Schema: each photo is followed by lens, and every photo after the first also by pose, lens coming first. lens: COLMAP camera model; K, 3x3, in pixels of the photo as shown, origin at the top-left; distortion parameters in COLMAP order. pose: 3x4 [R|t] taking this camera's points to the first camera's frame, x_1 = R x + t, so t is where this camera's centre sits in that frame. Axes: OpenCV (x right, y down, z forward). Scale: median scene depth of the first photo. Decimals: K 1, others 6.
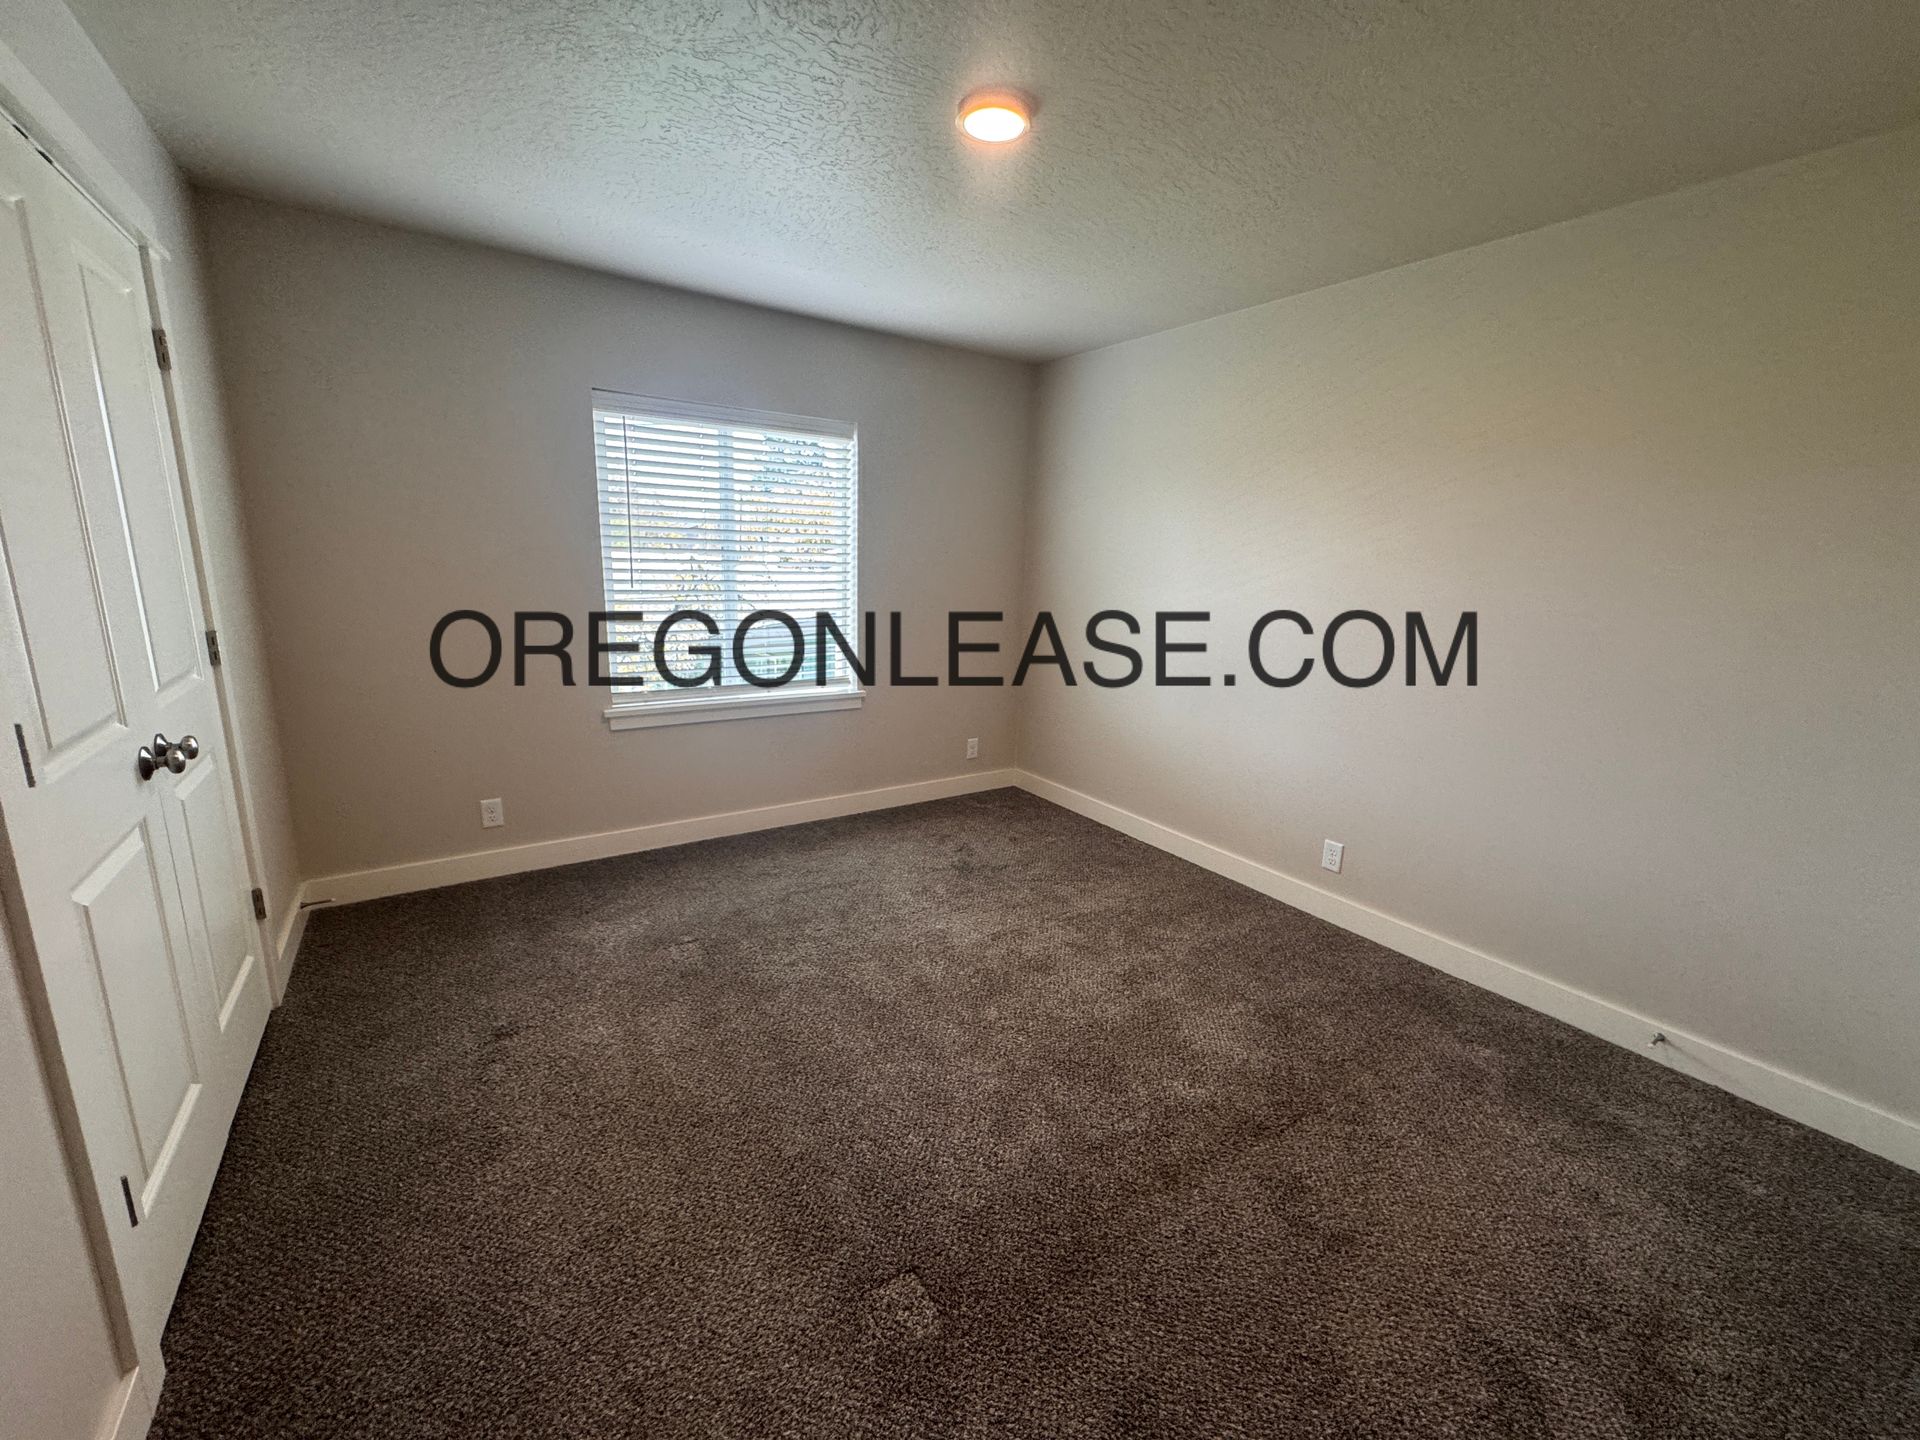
lens RADIAL K [[772.4, 0, 960.0], [0, 772.4, 720.0], [0, 0, 1]] dist [-0.001132, -0.000057]
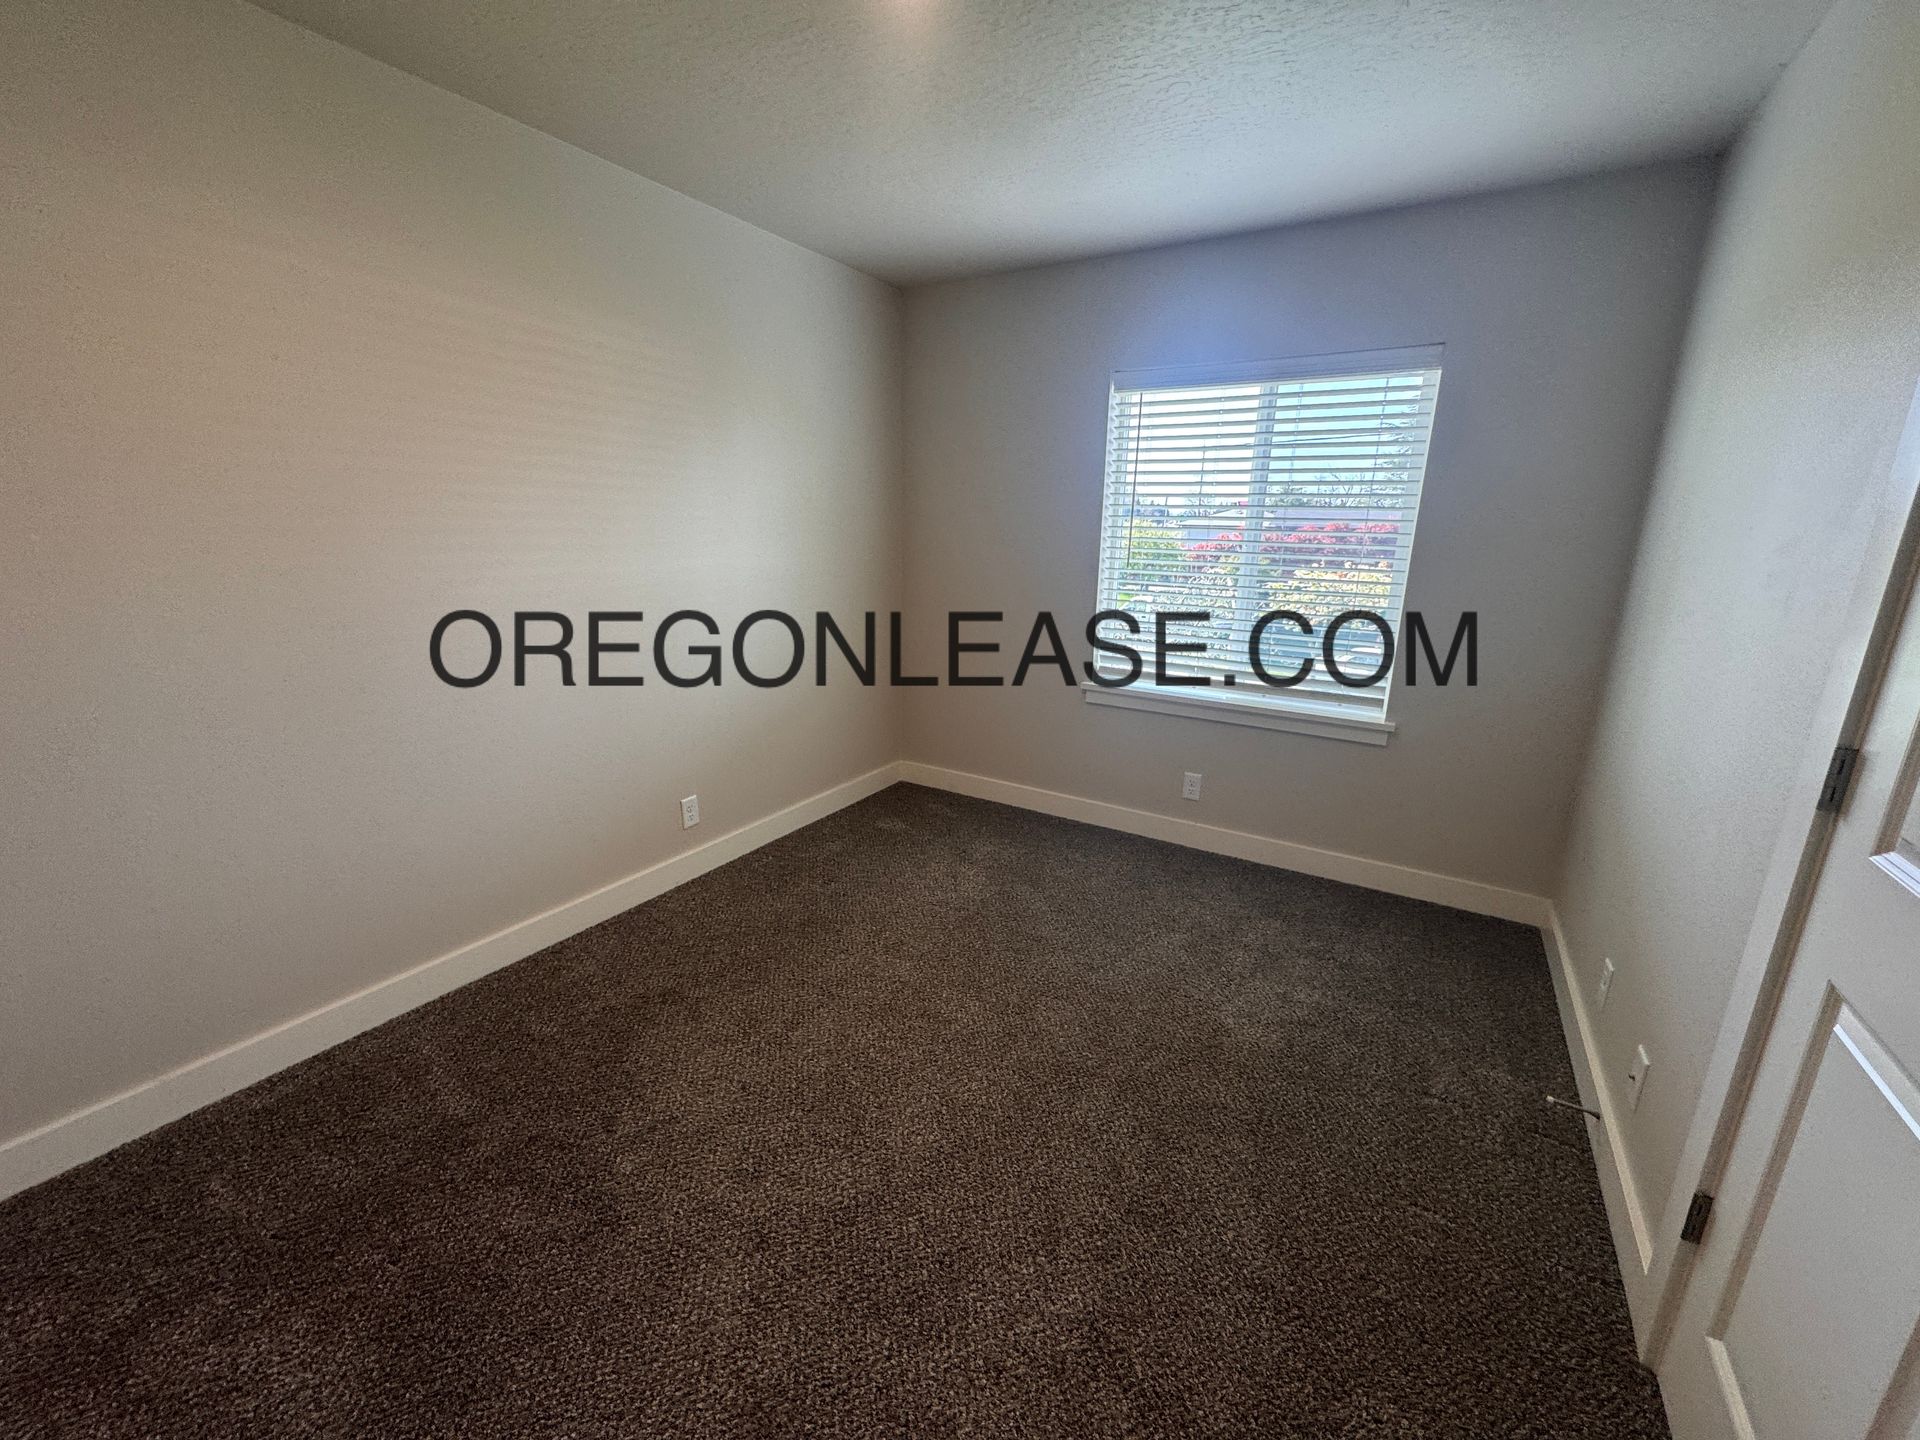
lens RADIAL K [[772.4, 0, 960.0], [0, 772.4, 720.0], [0, 0, 1]] dist [-0.001132, -0.000057]
pose [[0.422406, 0.199024, -0.884286, 0.383112], [-0.204491, 0.971368, 0.120942, -0.050124], [0.883038, 0.129742, 0.451010, 0.352374]]
